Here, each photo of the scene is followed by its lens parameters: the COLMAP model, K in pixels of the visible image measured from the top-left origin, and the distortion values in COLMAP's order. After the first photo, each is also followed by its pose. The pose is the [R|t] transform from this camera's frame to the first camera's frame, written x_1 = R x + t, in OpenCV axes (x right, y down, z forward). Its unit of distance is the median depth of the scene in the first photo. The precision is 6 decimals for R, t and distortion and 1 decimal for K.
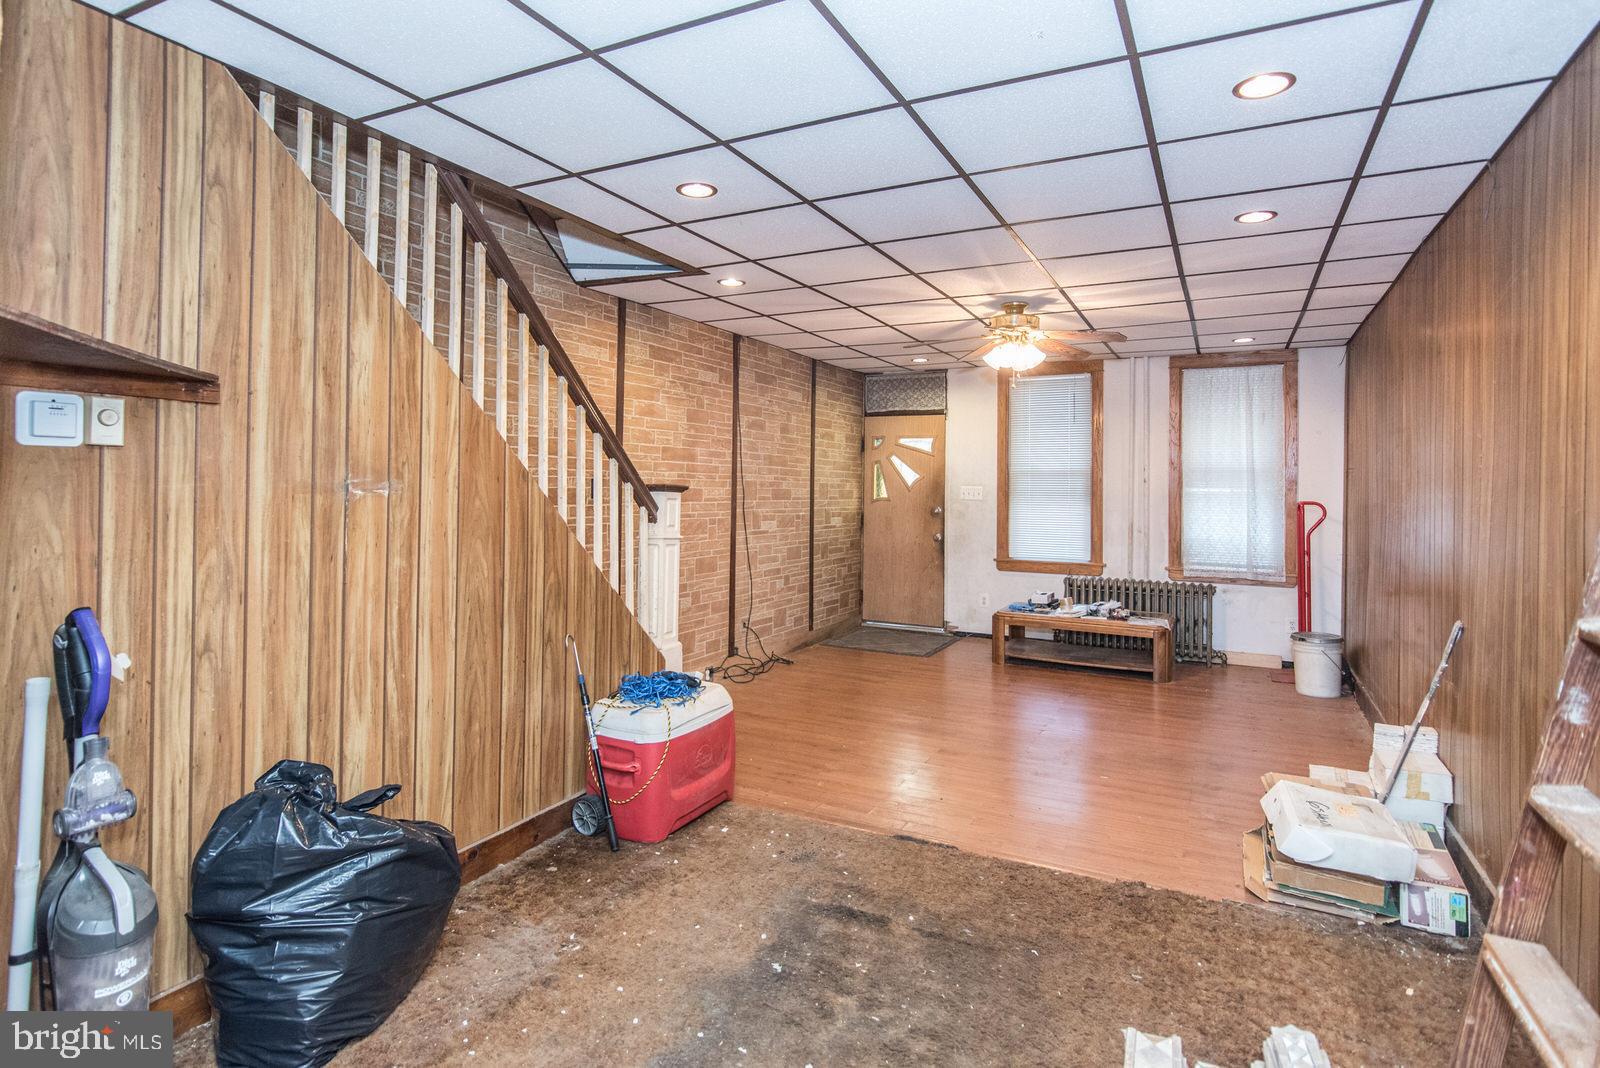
lens RADIAL K [[767.9, 0, 824.9], [0, 767.9, 479.4], [0, 0, 1]] dist [0.000908, -0.000024]
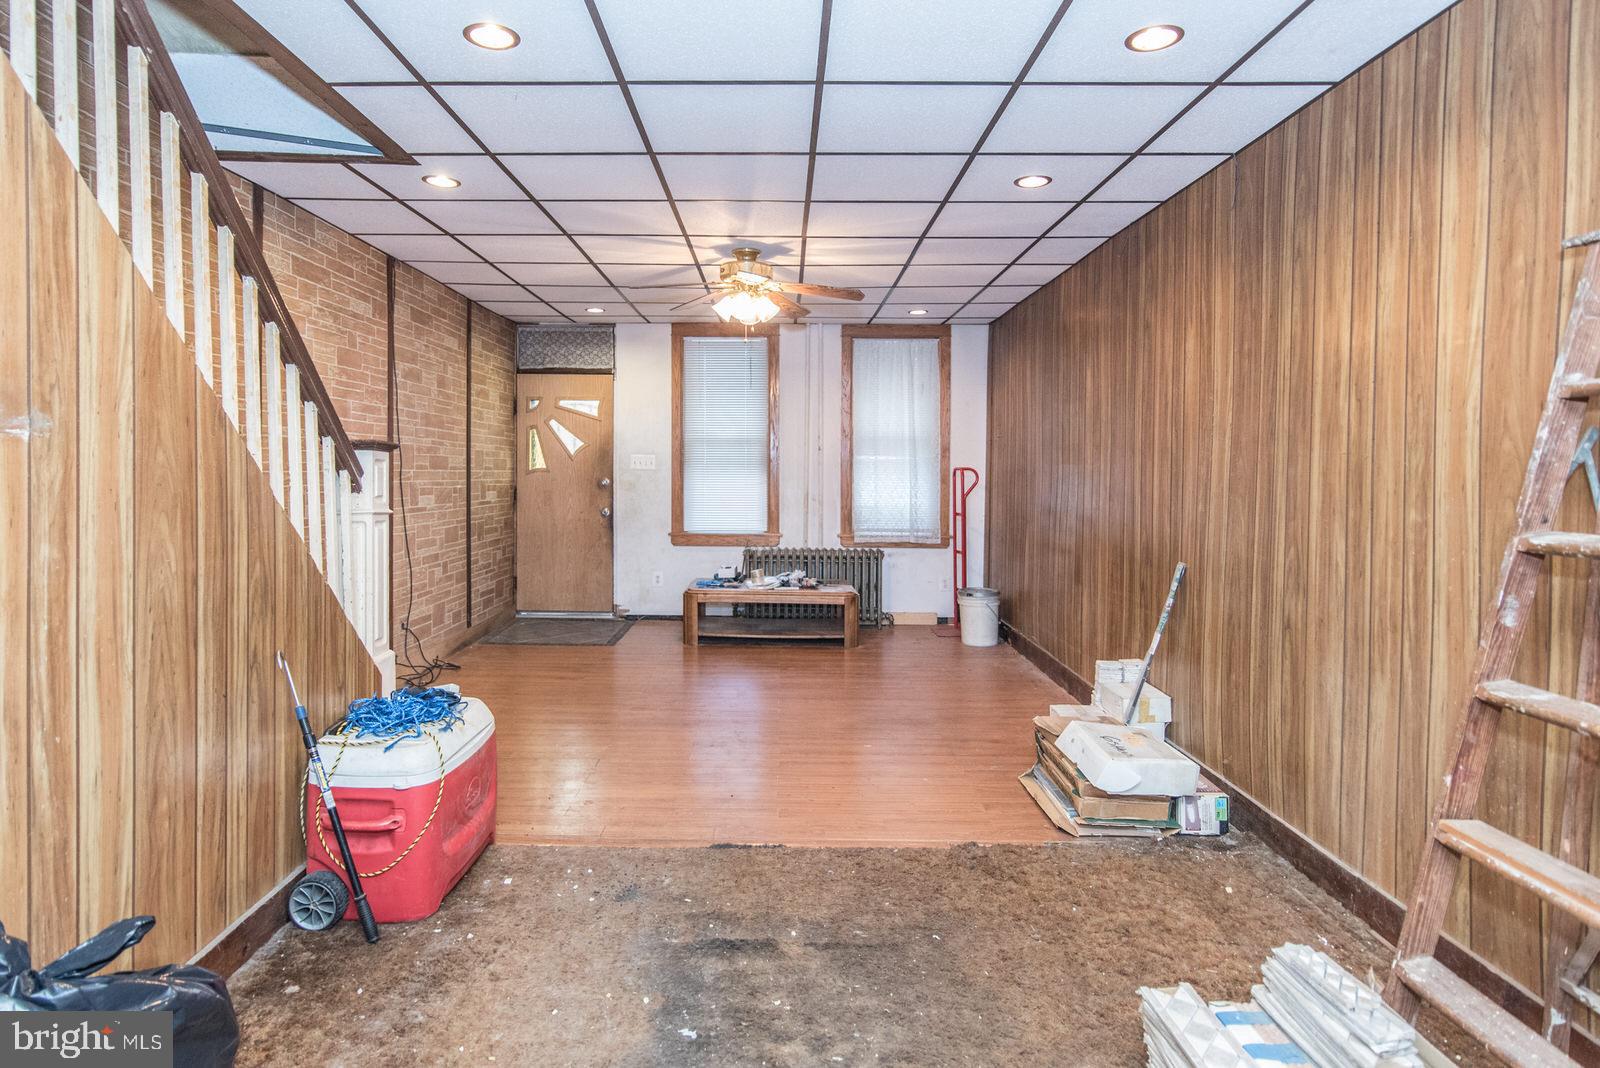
lens RADIAL K [[828.8, 0, 778.8], [0, 828.8, 474.2], [0, 0, 1]] dist [0.000093, -0.000022]
pose [[0.909625, -0.010153, 0.415305, -0.219490], [-0.000355, 0.999682, 0.025216, 0.022236], [-0.415429, -0.023084, 0.909332, 0.128621]]
